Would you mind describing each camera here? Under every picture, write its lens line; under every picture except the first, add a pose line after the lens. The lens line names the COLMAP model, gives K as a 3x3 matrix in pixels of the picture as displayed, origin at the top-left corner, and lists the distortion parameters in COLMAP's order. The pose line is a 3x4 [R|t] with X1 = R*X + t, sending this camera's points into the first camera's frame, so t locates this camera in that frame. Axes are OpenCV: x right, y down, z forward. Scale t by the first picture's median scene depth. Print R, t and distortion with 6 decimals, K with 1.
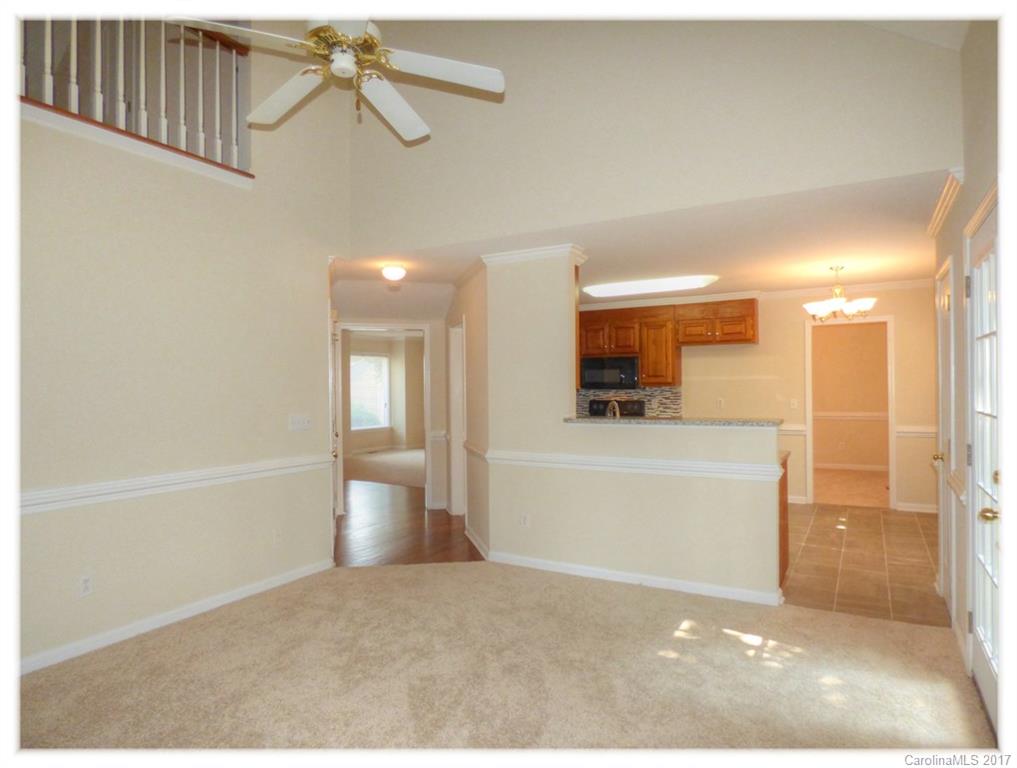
lens RADIAL K [[607.4, 0, 507.0], [0, 607.4, 383.6], [0, 0, 1]] dist [-0.015668, -0.003203]
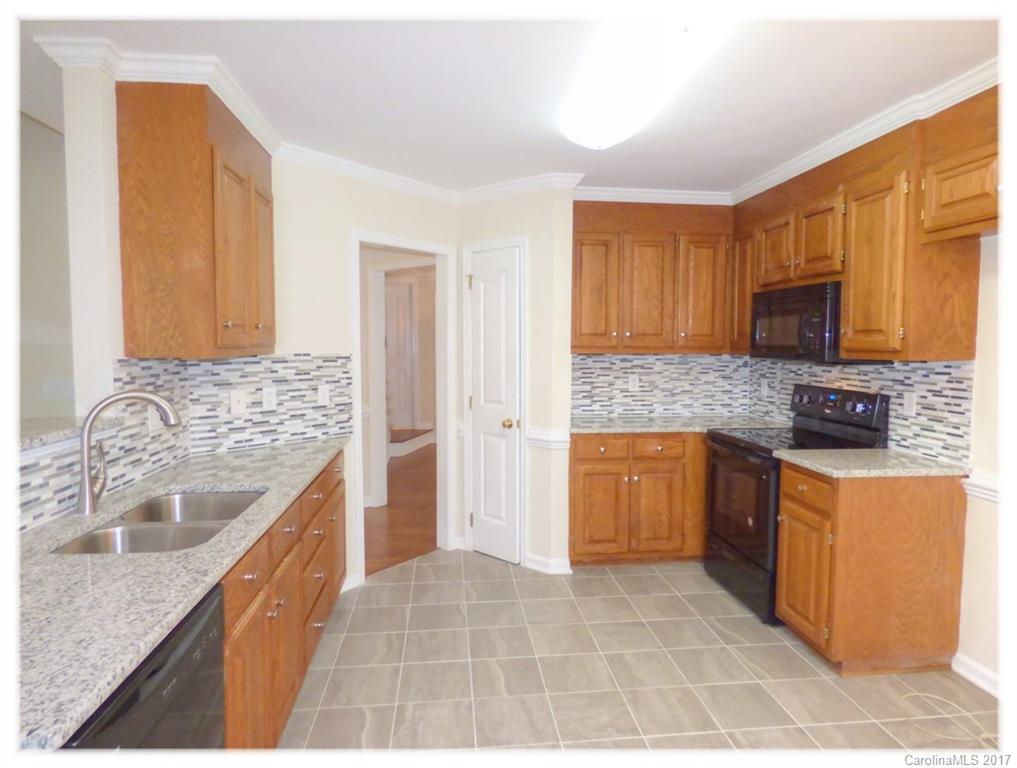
lens RADIAL K [[607.4, 0, 507.6], [0, 607.4, 381.6], [0, 0, 1]] dist [-0.015668, -0.003203]
pose [[0.595525, 0.058591, -0.801197, 0.397238], [-0.002542, 0.997469, 0.071055, -0.007424], [0.803332, -0.040278, 0.594167, 0.583128]]
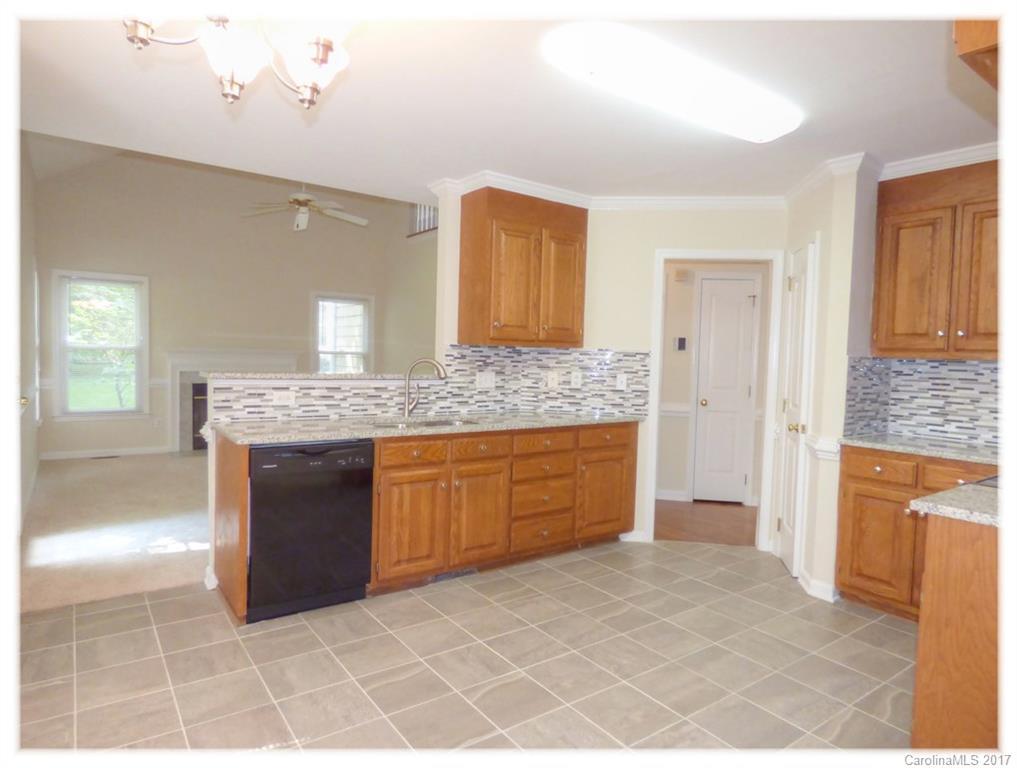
lens RADIAL K [[607.4, 0, 505.5], [0, 607.4, 382.2], [0, 0, 1]] dist [-0.015668, -0.003203]
pose [[-0.402742, 0.037674, -0.914538, 0.515051], [-0.022402, 0.998448, 0.050996, 0.005816], [0.915039, 0.041026, -0.401273, 0.832934]]
